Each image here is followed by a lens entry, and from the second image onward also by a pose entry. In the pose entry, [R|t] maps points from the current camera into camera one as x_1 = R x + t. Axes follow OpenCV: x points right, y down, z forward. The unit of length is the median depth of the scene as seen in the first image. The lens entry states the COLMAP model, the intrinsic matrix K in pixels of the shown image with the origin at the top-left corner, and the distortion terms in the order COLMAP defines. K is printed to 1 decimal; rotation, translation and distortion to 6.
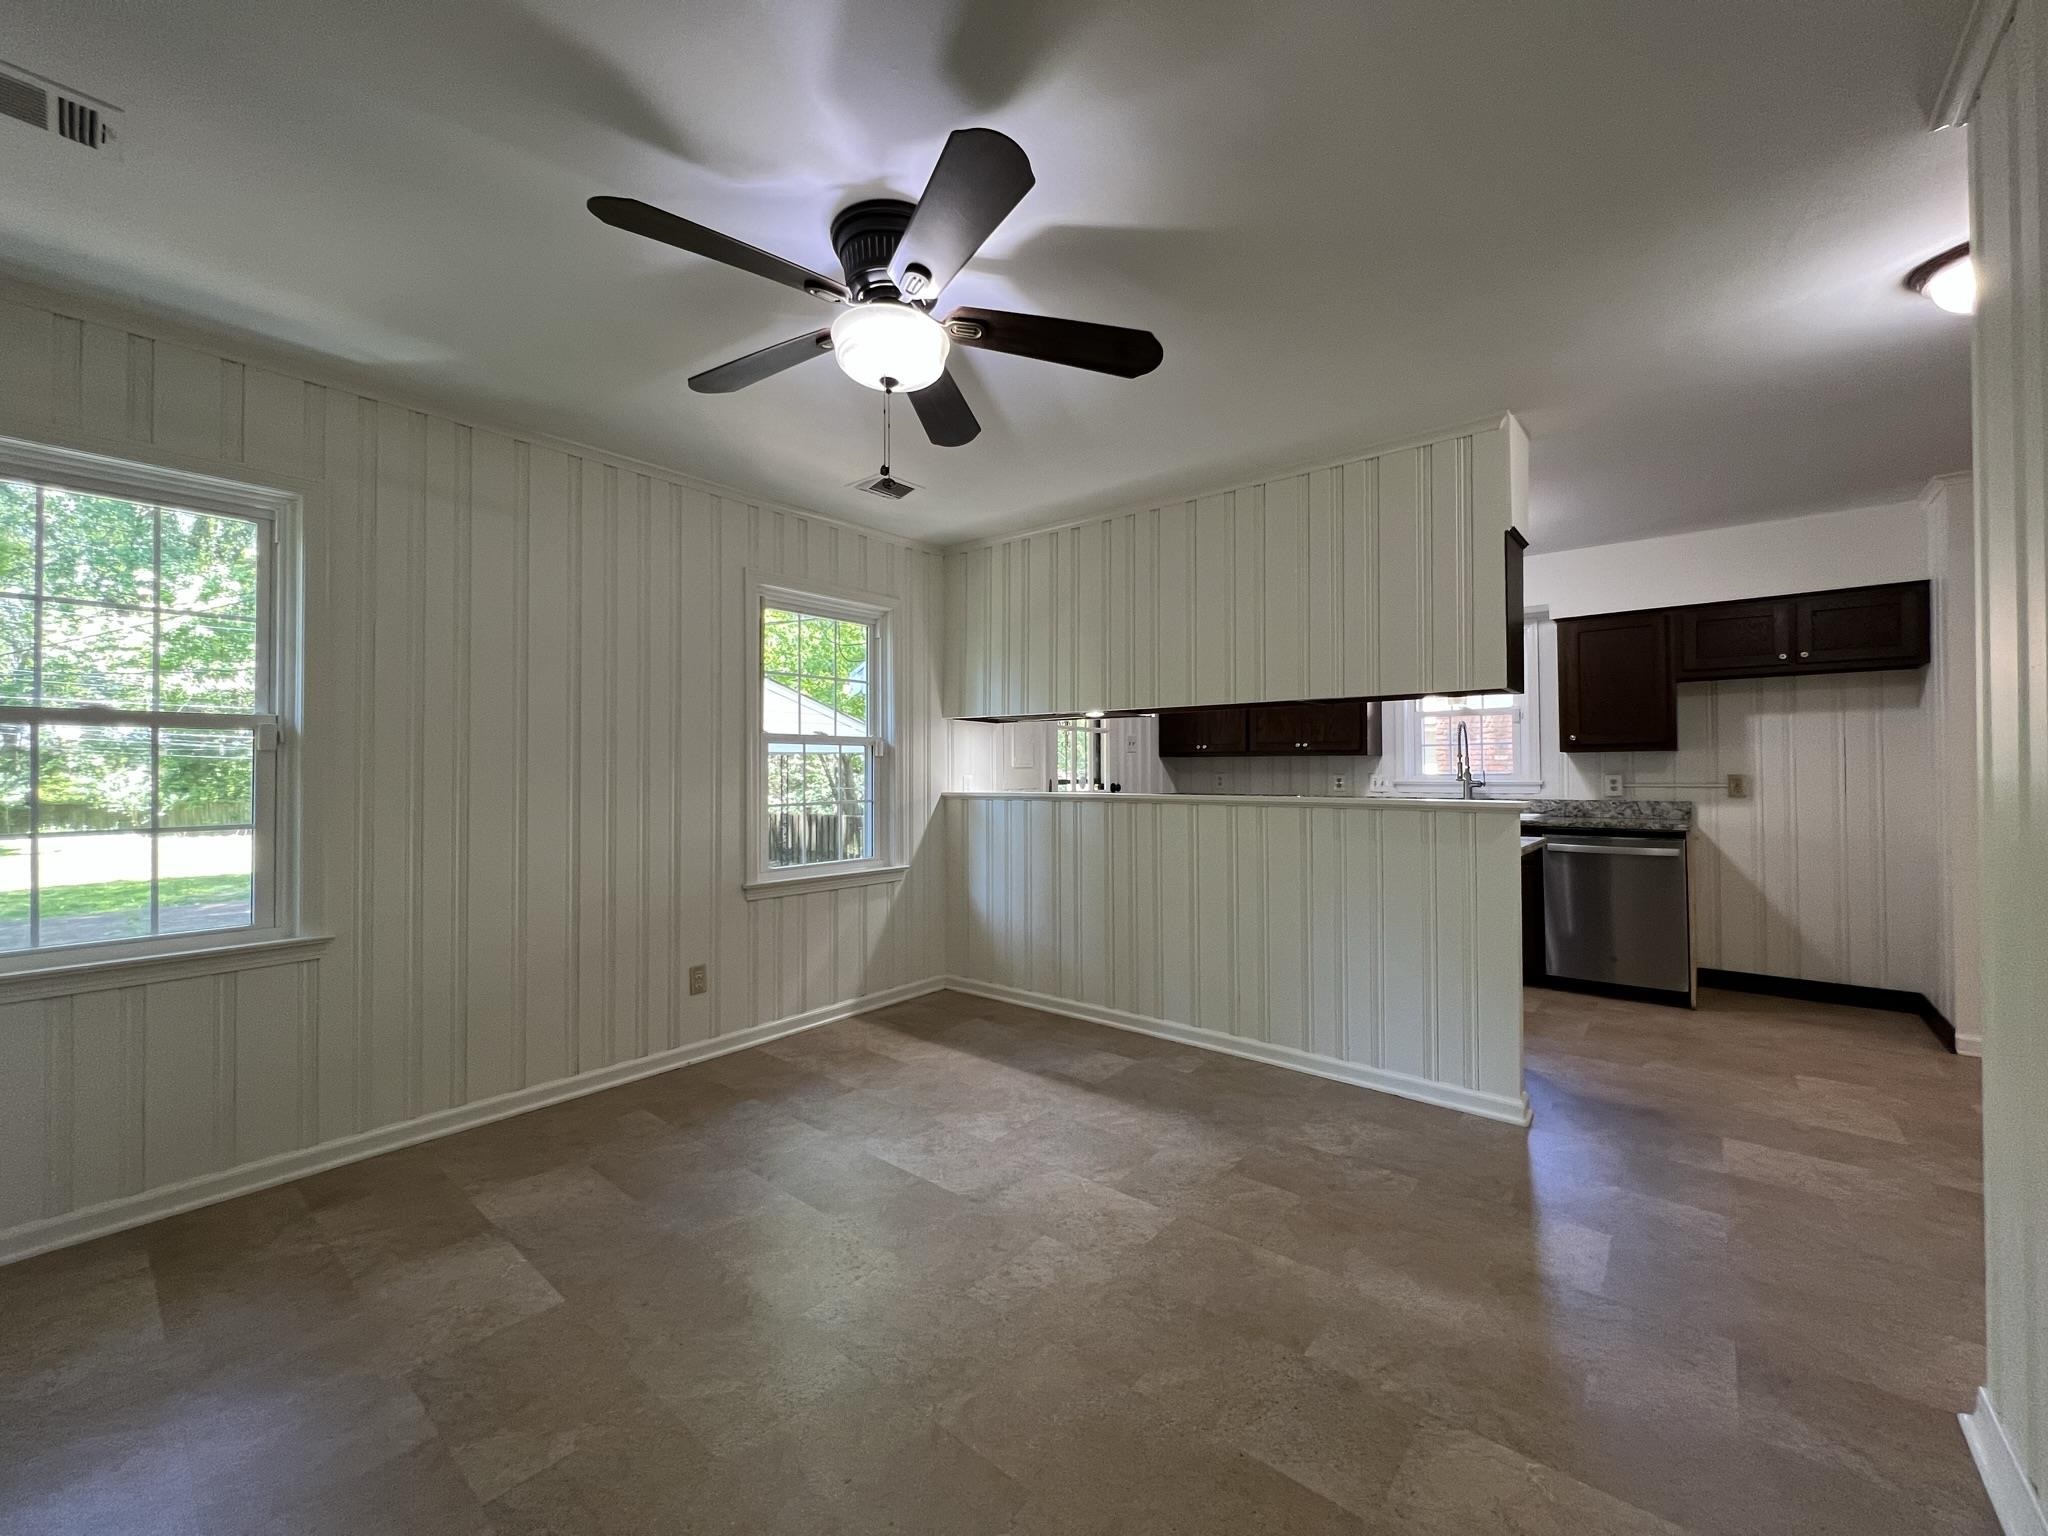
lens RADIAL K [[809.9, 0, 1020.8], [0, 809.9, 764.4], [0, 0, 1]] dist [-0.000389, 0.000073]
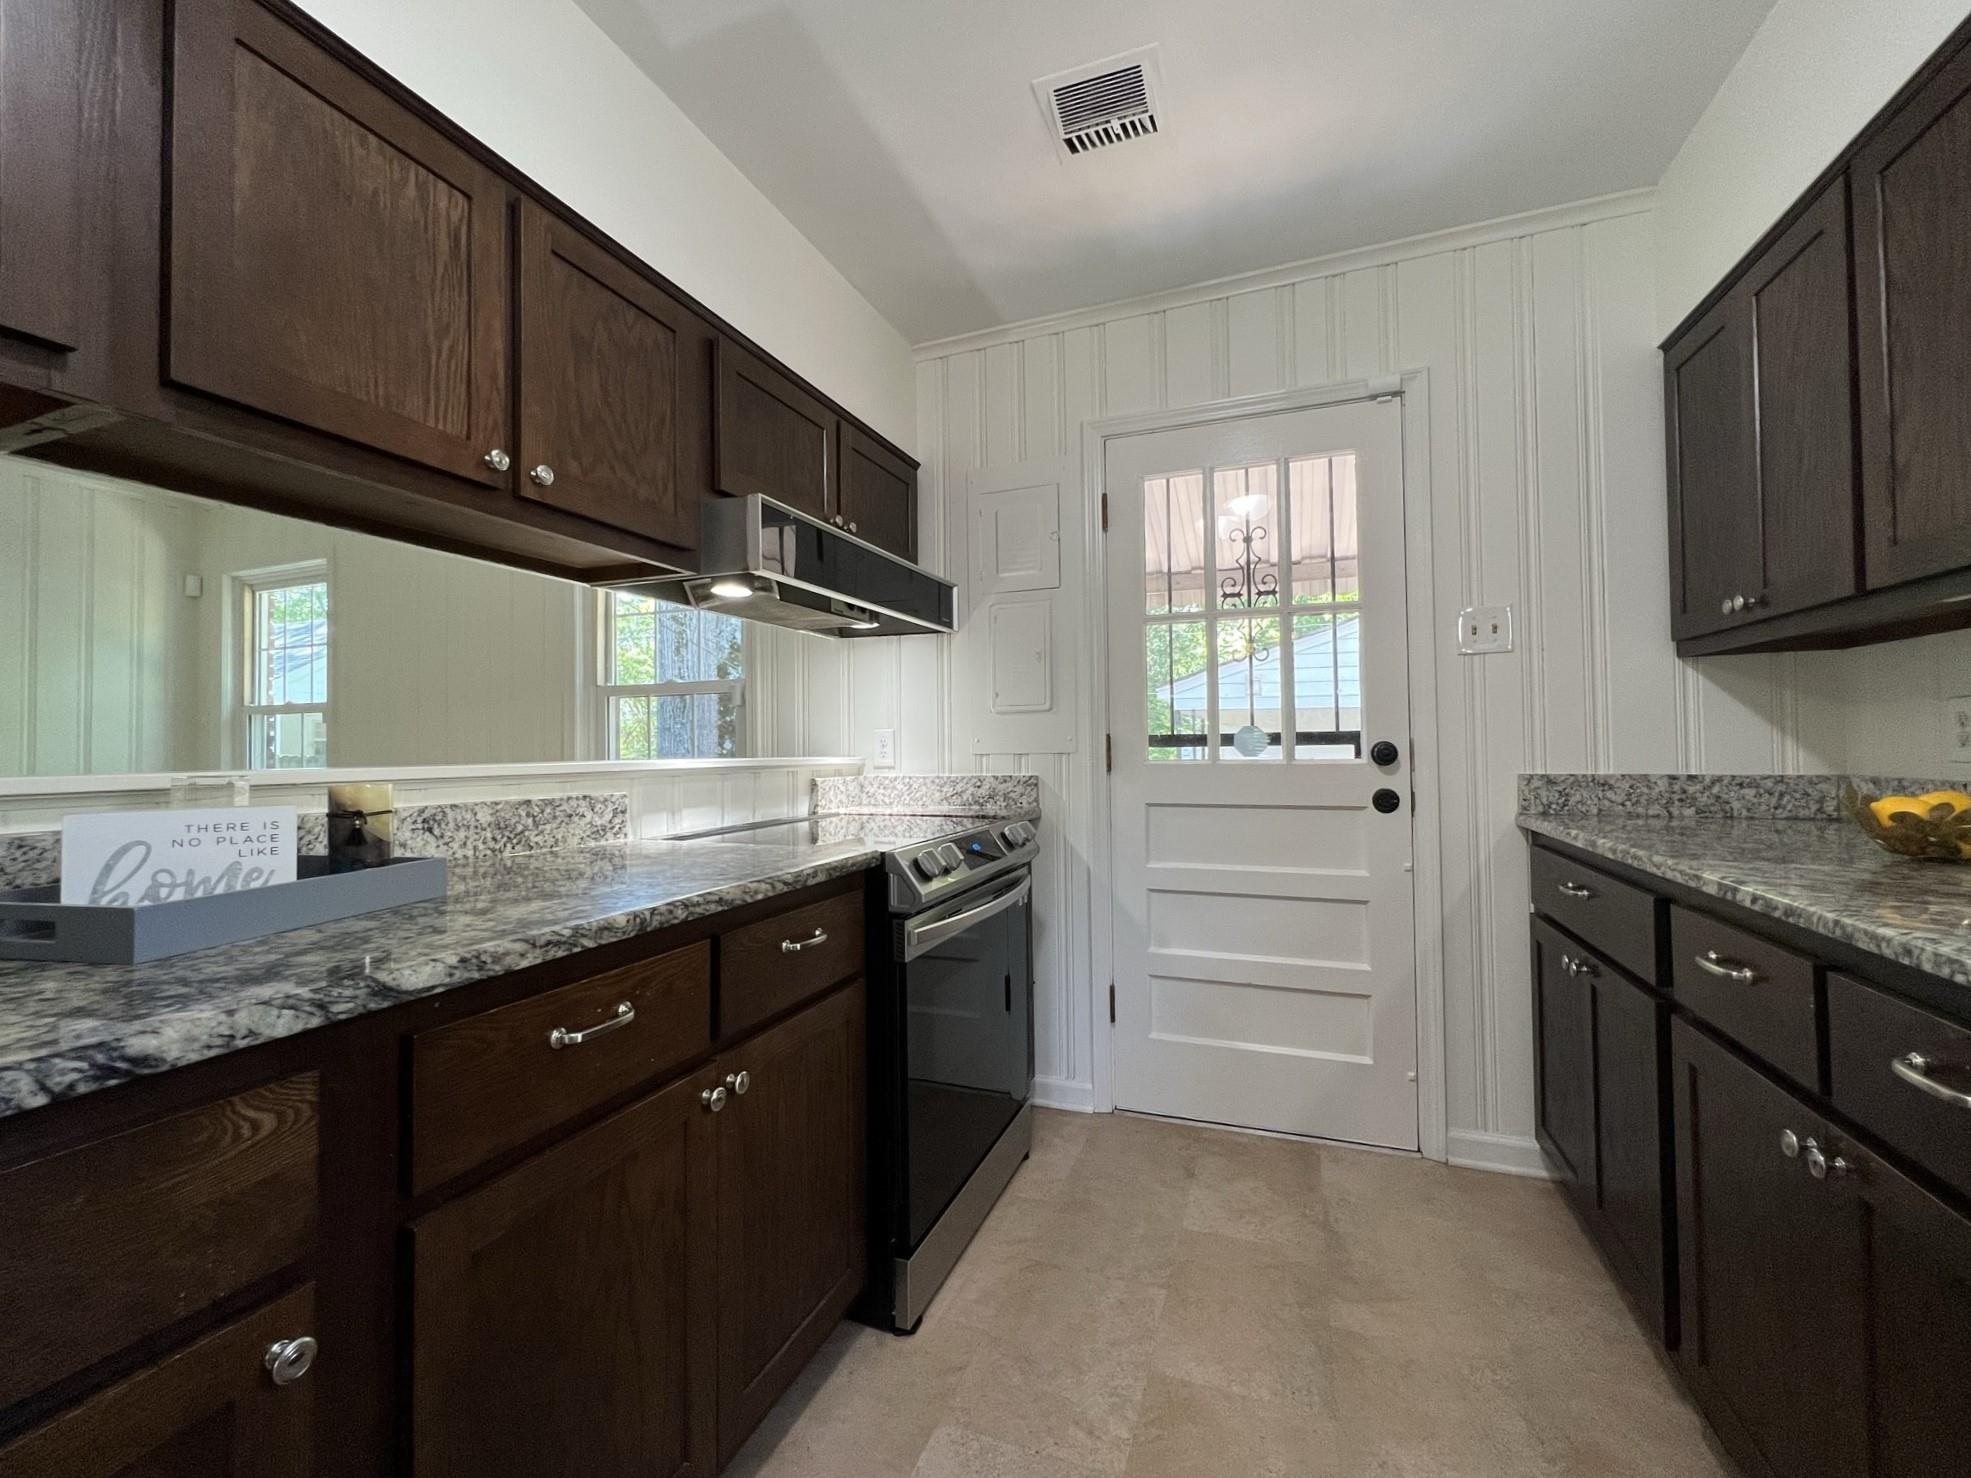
lens RADIAL K [[813.6, 0, 980.4], [0, 813.6, 733.2], [0, 0, 1]] dist [-0.001803, -0.000175]
pose [[0.326775, -0.018897, -0.944913, 0.550586], [0.019073, 0.999728, -0.013397, 0.028023], [0.944910, -0.013644, 0.327046, 0.933179]]
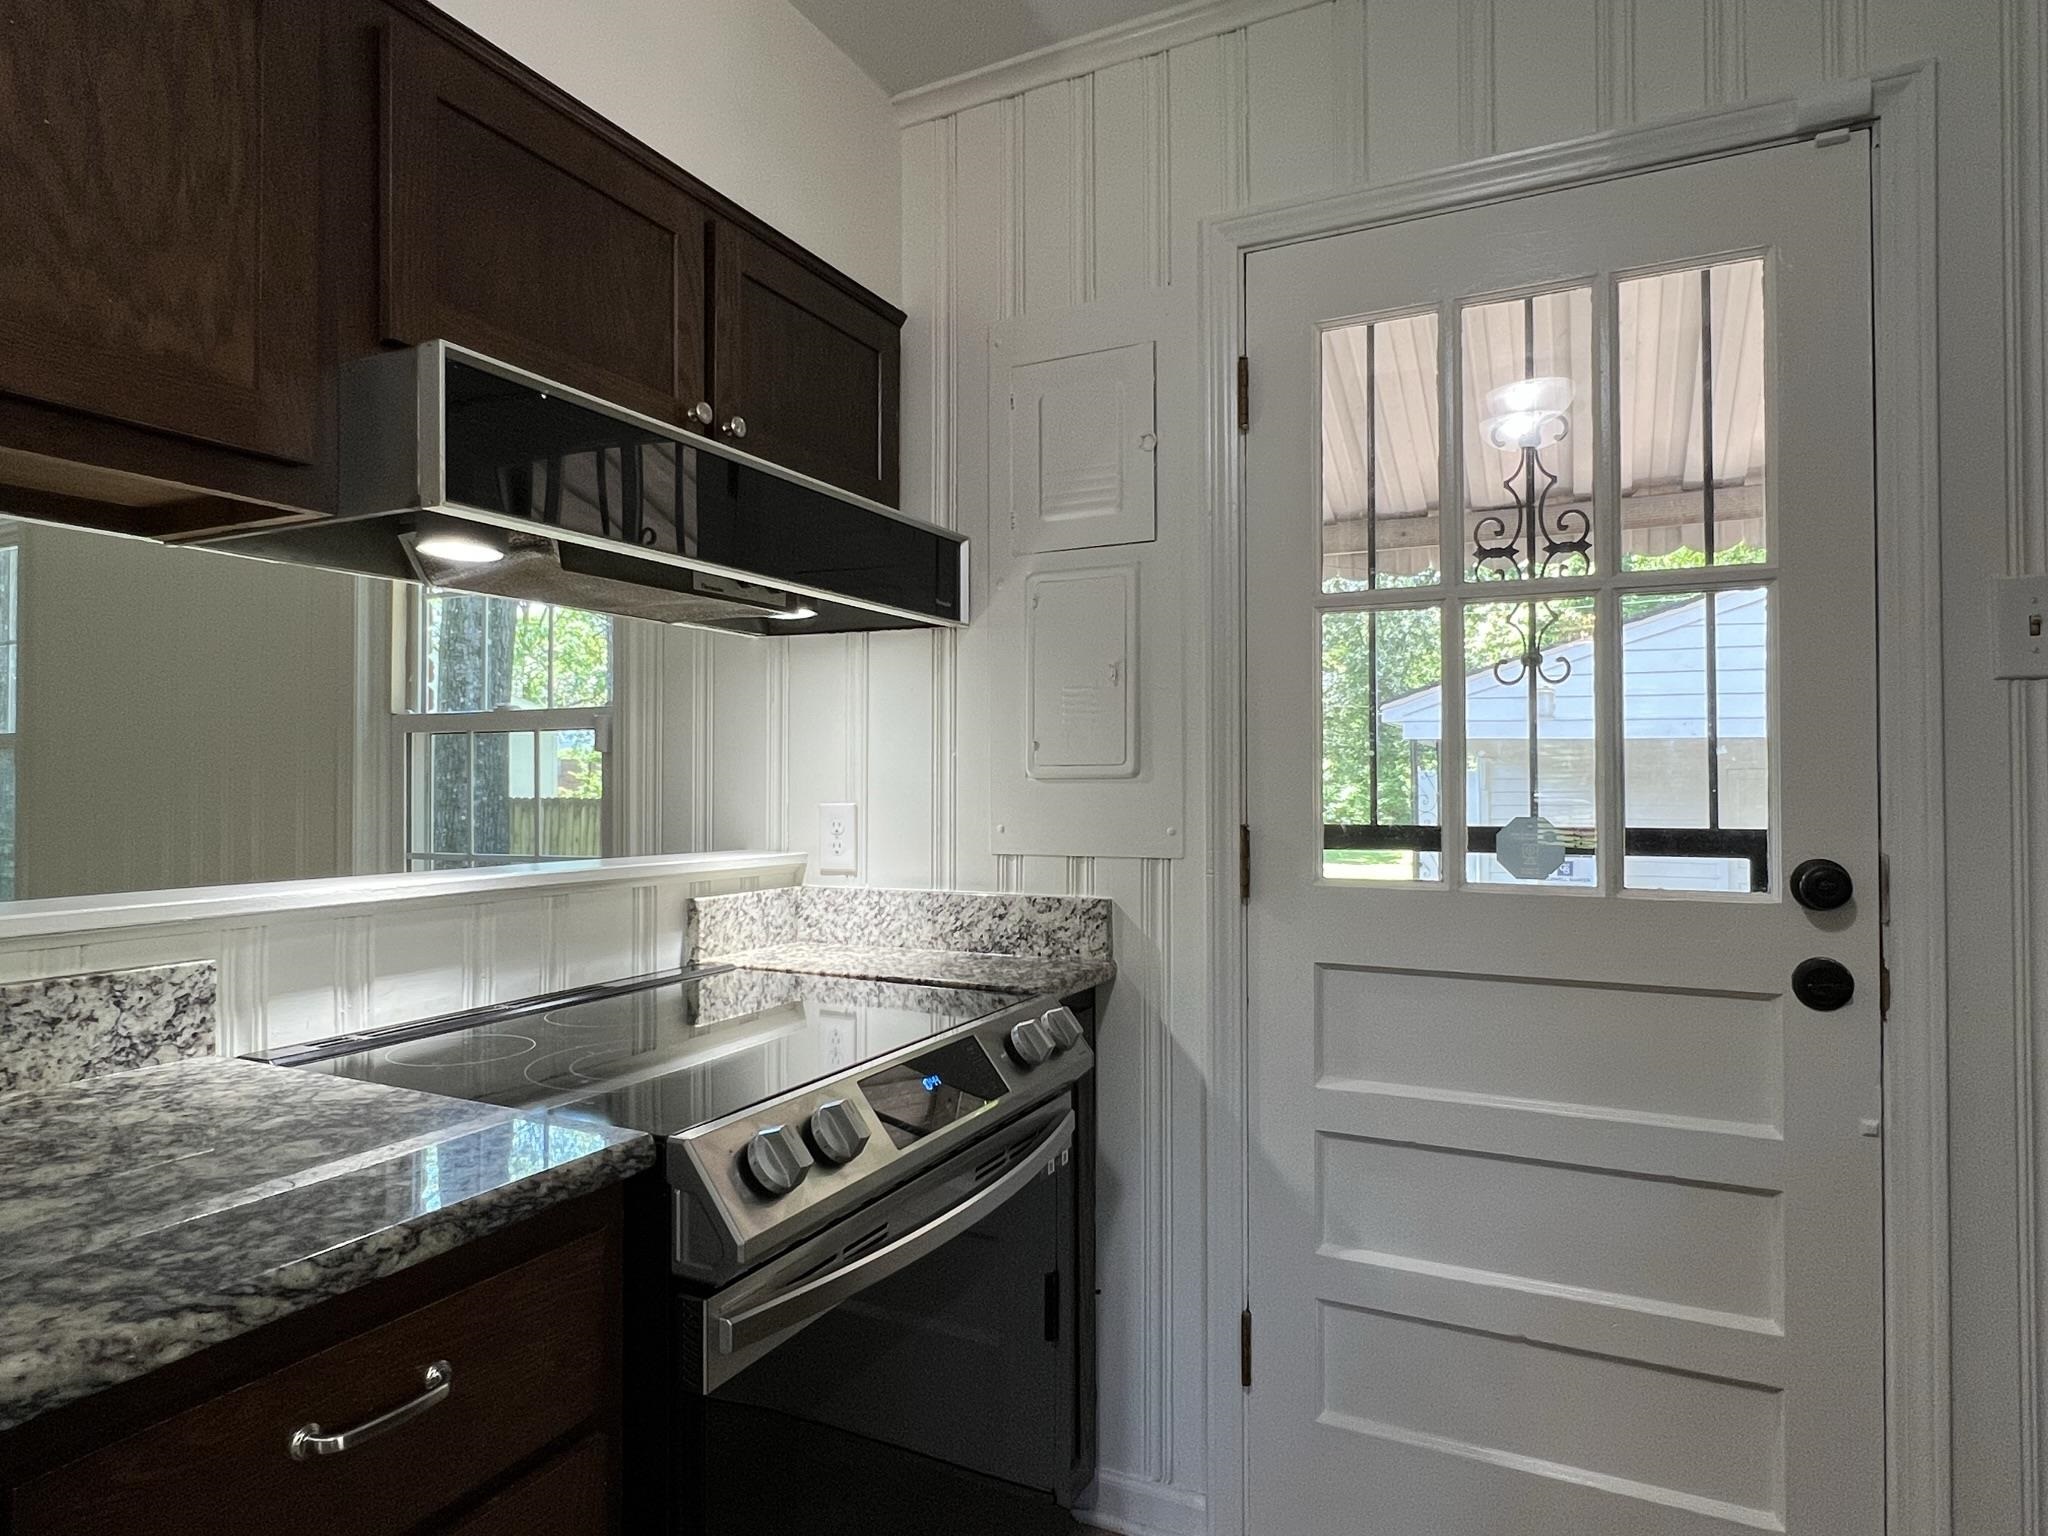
lens RADIAL K [[1188.3, 0, 1010.8], [0, 1188.3, 767.9], [0, 0, 1]] dist [-0.007327, 0.000211]
pose [[0.235384, -0.010320, -0.971848, 0.439222], [0.008062, 0.999930, -0.008665, 0.005455], [0.971869, -0.005795, 0.235450, 1.020498]]
